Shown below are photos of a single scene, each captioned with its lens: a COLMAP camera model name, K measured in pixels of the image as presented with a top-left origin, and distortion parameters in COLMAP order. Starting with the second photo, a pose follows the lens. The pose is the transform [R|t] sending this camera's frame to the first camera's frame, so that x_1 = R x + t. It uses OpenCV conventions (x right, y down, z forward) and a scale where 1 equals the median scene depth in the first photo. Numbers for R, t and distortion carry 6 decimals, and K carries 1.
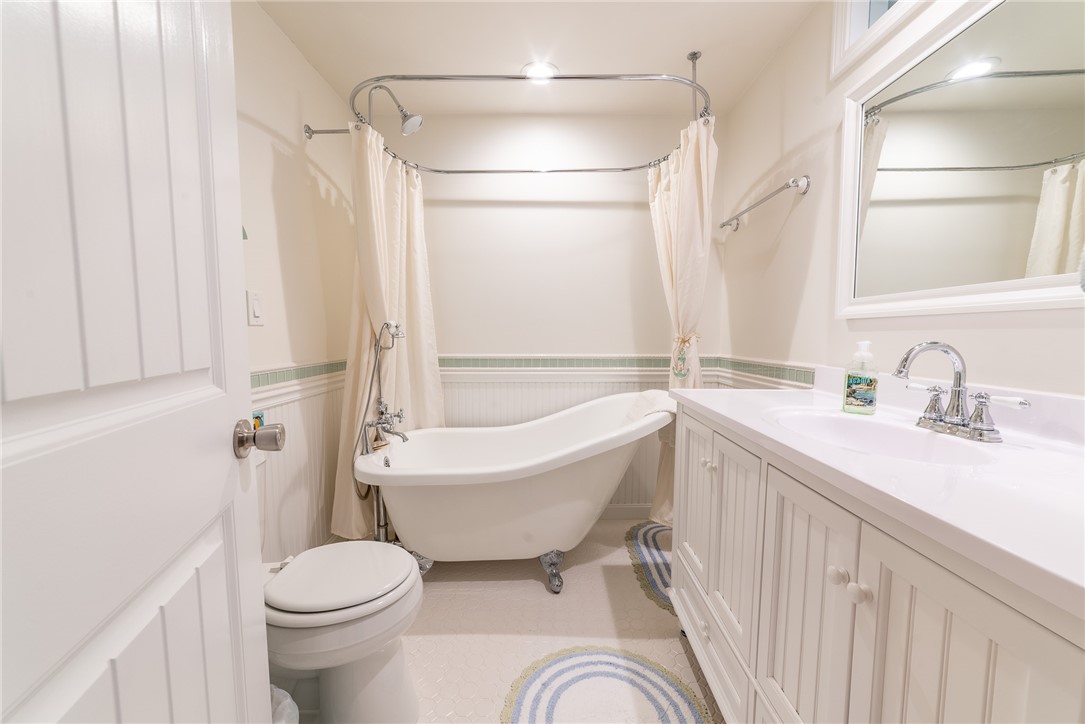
lens RADIAL K [[417.1, 0, 544.2], [0, 417.1, 362.4], [0, 0, 1]] dist [-0.029610, 0.010446]
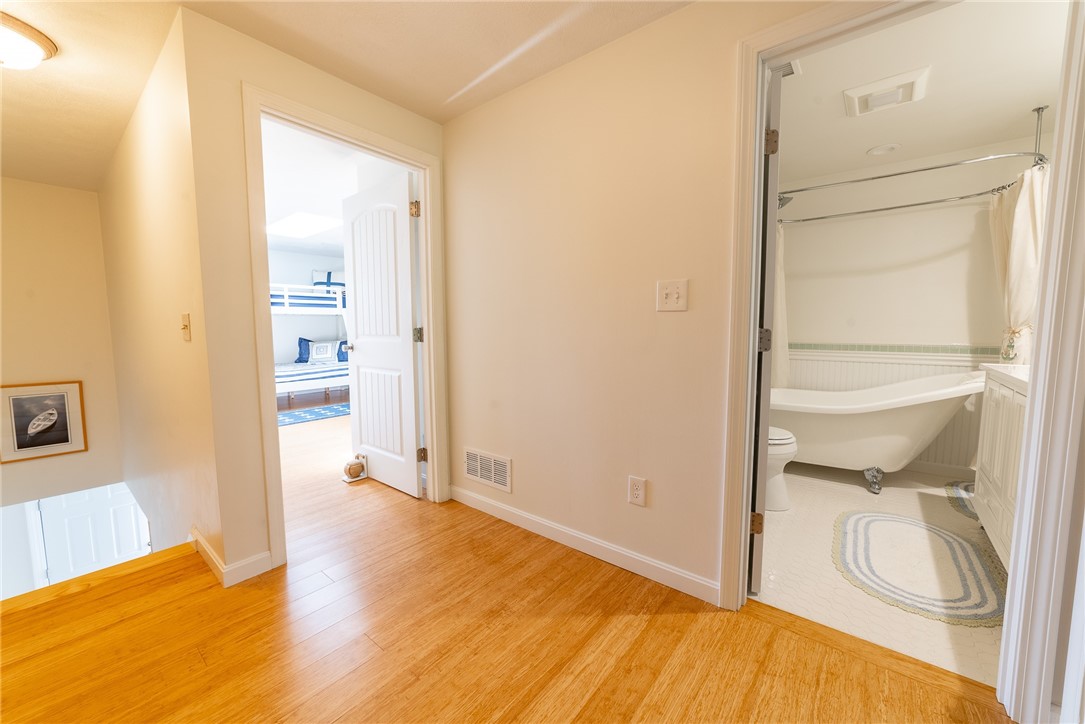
lens RADIAL K [[417.1, 0, 544.2], [0, 417.1, 362.4], [0, 0, 1]] dist [-0.029610, 0.010446]
pose [[0.781593, 0.050369, -0.621752, -0.009535], [-0.041579, 0.998725, 0.028640, 0.069779], [0.622401, 0.003467, 0.782691, -0.945405]]
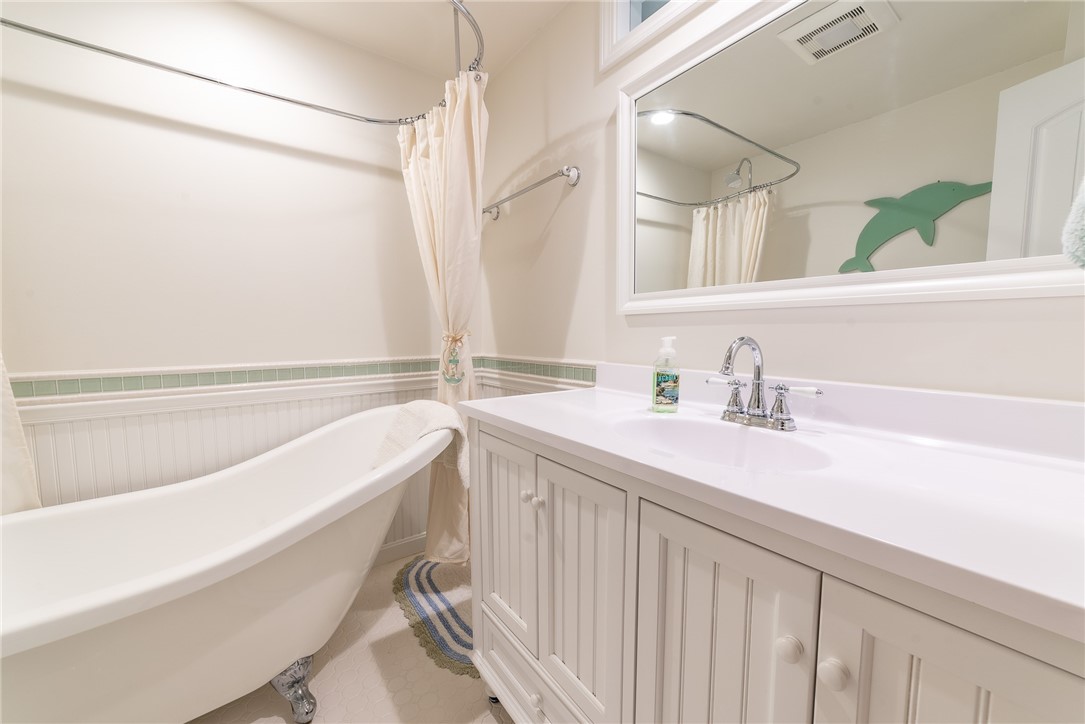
lens RADIAL K [[417.1, 0, 544.2], [0, 417.1, 362.4], [0, 0, 1]] dist [-0.029610, 0.010446]
pose [[0.802561, -0.050708, 0.594410, -0.023409], [0.047997, 0.998639, 0.020386, -0.015416], [-0.594635, 0.012169, 0.803903, 0.230365]]
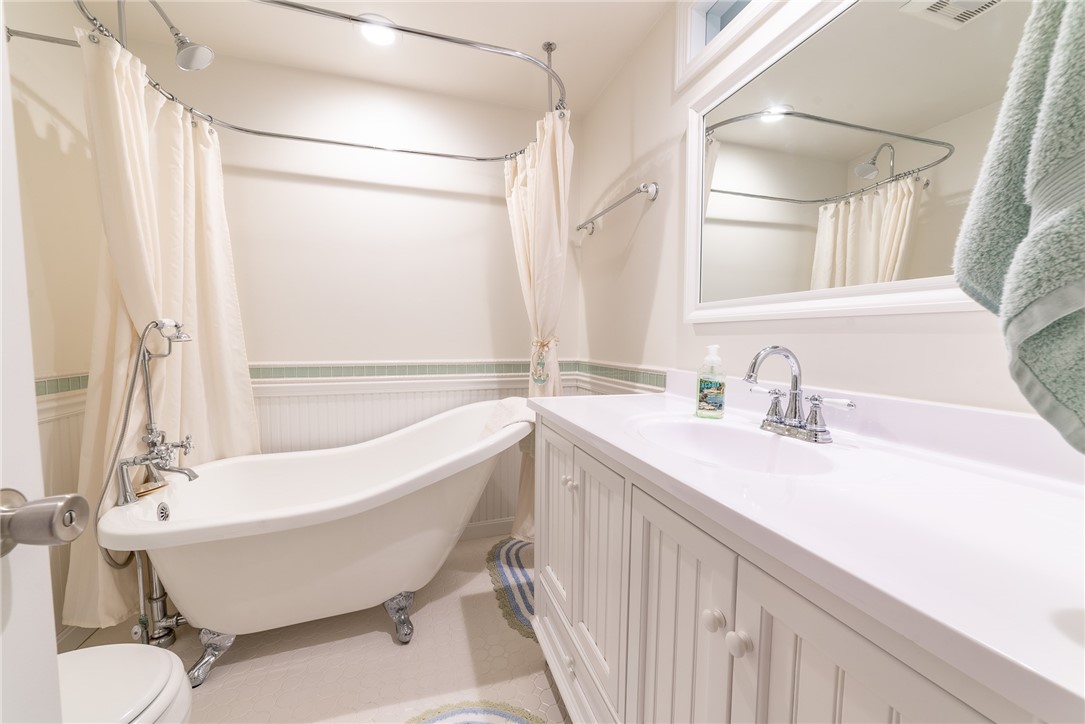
lens RADIAL K [[417.1, 0, 544.2], [0, 417.1, 362.4], [0, 0, 1]] dist [-0.029610, 0.010446]
pose [[0.949200, -0.014934, 0.314319, 0.041502], [0.017428, 0.999835, -0.005123, -0.007207], [-0.314191, 0.010341, 0.949304, 0.101725]]
